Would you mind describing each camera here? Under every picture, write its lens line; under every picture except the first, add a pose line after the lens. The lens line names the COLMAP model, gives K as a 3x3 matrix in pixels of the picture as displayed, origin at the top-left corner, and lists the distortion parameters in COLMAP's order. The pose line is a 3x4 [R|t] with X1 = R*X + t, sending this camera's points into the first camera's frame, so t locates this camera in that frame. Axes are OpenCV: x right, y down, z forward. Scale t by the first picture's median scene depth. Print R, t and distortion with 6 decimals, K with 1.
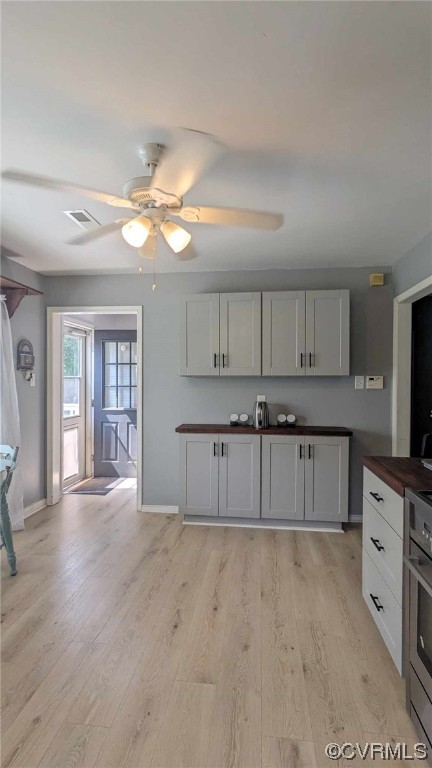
lens RADIAL K [[371.2, 0, 215.7], [0, 371.2, 382.9], [0, 0, 1]] dist [-0.002729, 0.000124]
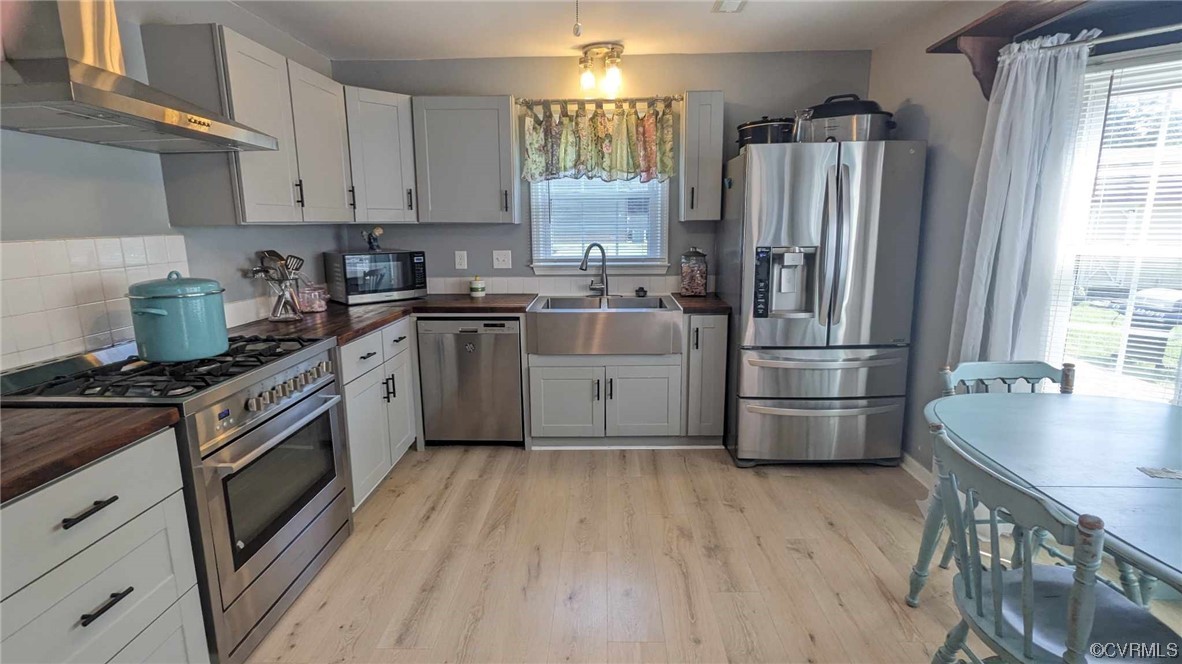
lens RADIAL K [[571.3, 0, 590.6], [0, 571.3, 332.7], [0, 0, 1]] dist [-0.002729, 0.000124]
pose [[-0.995310, 0.022850, -0.094003, -0.048945], [0.003781, 0.980150, 0.198221, -0.015760], [0.096666, 0.196936, -0.975639, 0.788282]]
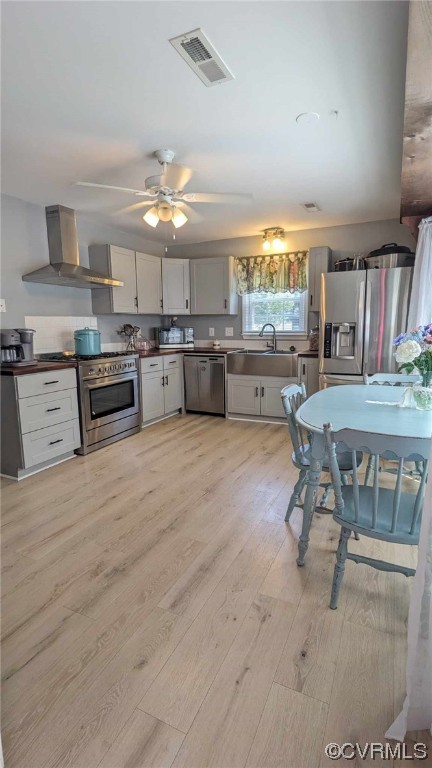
lens RADIAL K [[371.2, 0, 217.1], [0, 371.2, 385.7], [0, 0, 1]] dist [-0.002729, 0.000124]
pose [[-0.949008, -0.046444, 0.311811, -0.390383], [0.008584, 0.984915, 0.172828, 0.015092], [-0.315134, 0.166691, -0.934293, 1.109861]]
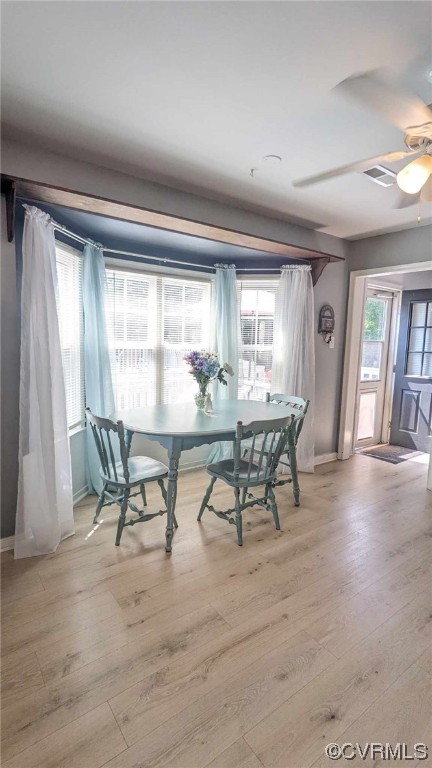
lens RADIAL K [[371.2, 0, 215.9], [0, 371.2, 383.7], [0, 0, 1]] dist [-0.002729, 0.000124]
pose [[0.683735, 0.102463, -0.722501, 0.065782], [-0.031746, 0.993332, 0.110828, 0.001656], [0.729040, -0.052840, 0.682429, 0.008499]]
